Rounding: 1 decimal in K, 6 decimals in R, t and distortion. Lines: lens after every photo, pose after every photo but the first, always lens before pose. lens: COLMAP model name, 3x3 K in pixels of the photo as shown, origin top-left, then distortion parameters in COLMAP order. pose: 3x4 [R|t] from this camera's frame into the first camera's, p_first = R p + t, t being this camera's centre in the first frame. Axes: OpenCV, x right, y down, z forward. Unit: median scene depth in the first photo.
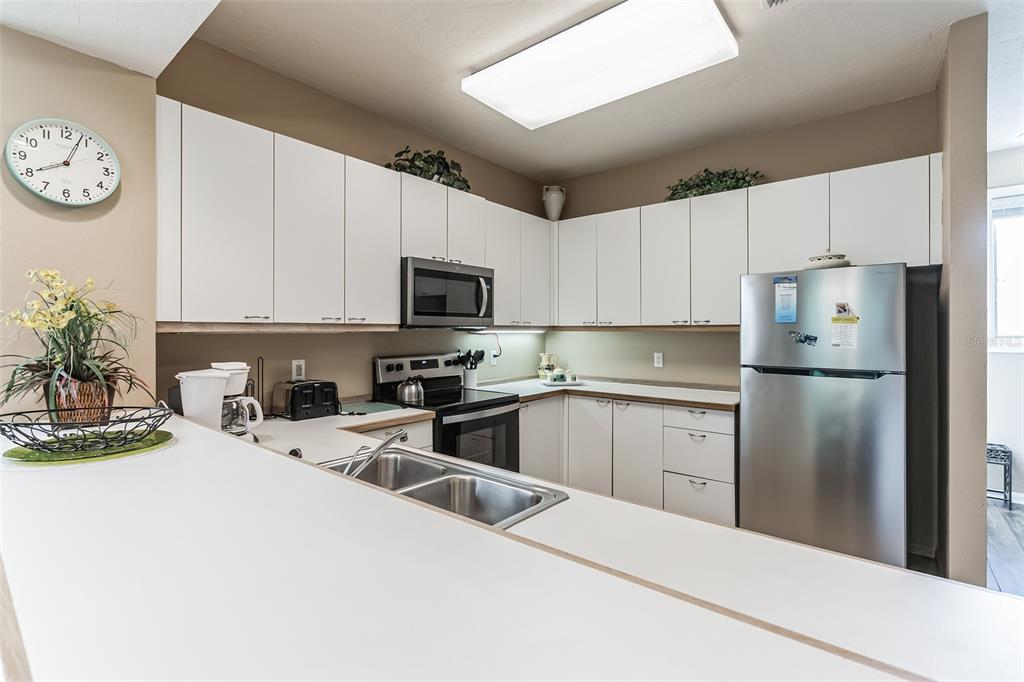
lens RADIAL K [[467.0, 0, 512.0], [0, 467.0, 341.0], [0, 0, 1]] dist [-0.002239, -0.000268]
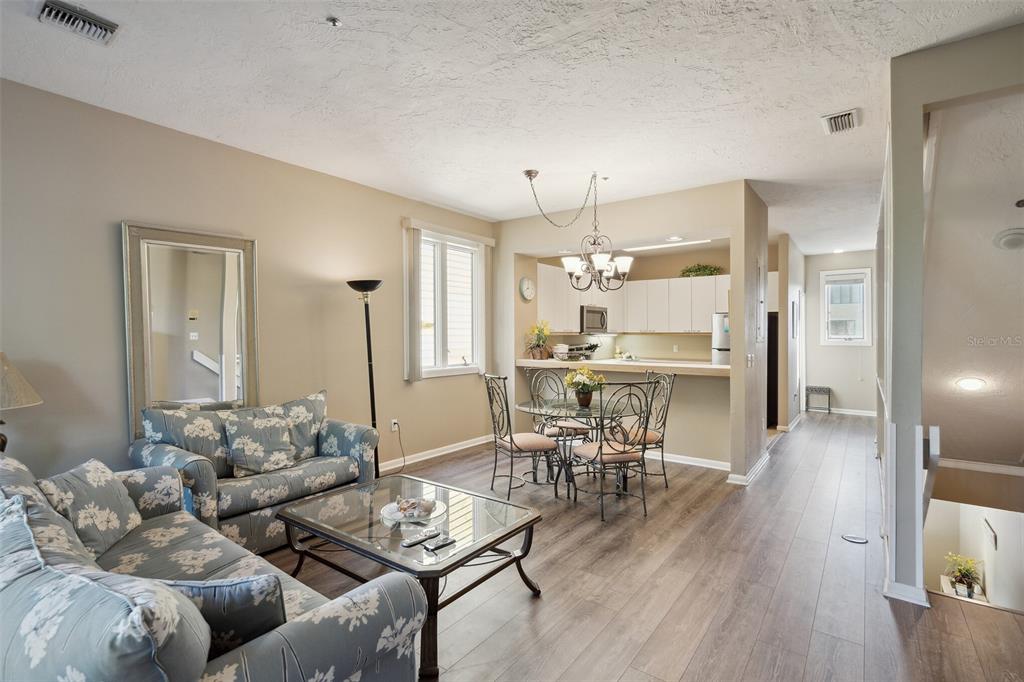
lens RADIAL K [[467.0, 0, 512.0], [0, 467.0, 341.0], [0, 0, 1]] dist [-0.002239, -0.000268]
pose [[0.999099, 0.004519, 0.042210, -0.595010], [-0.004089, 0.999939, -0.010273, 0.034798], [-0.042254, 0.010092, 0.999056, -1.252048]]
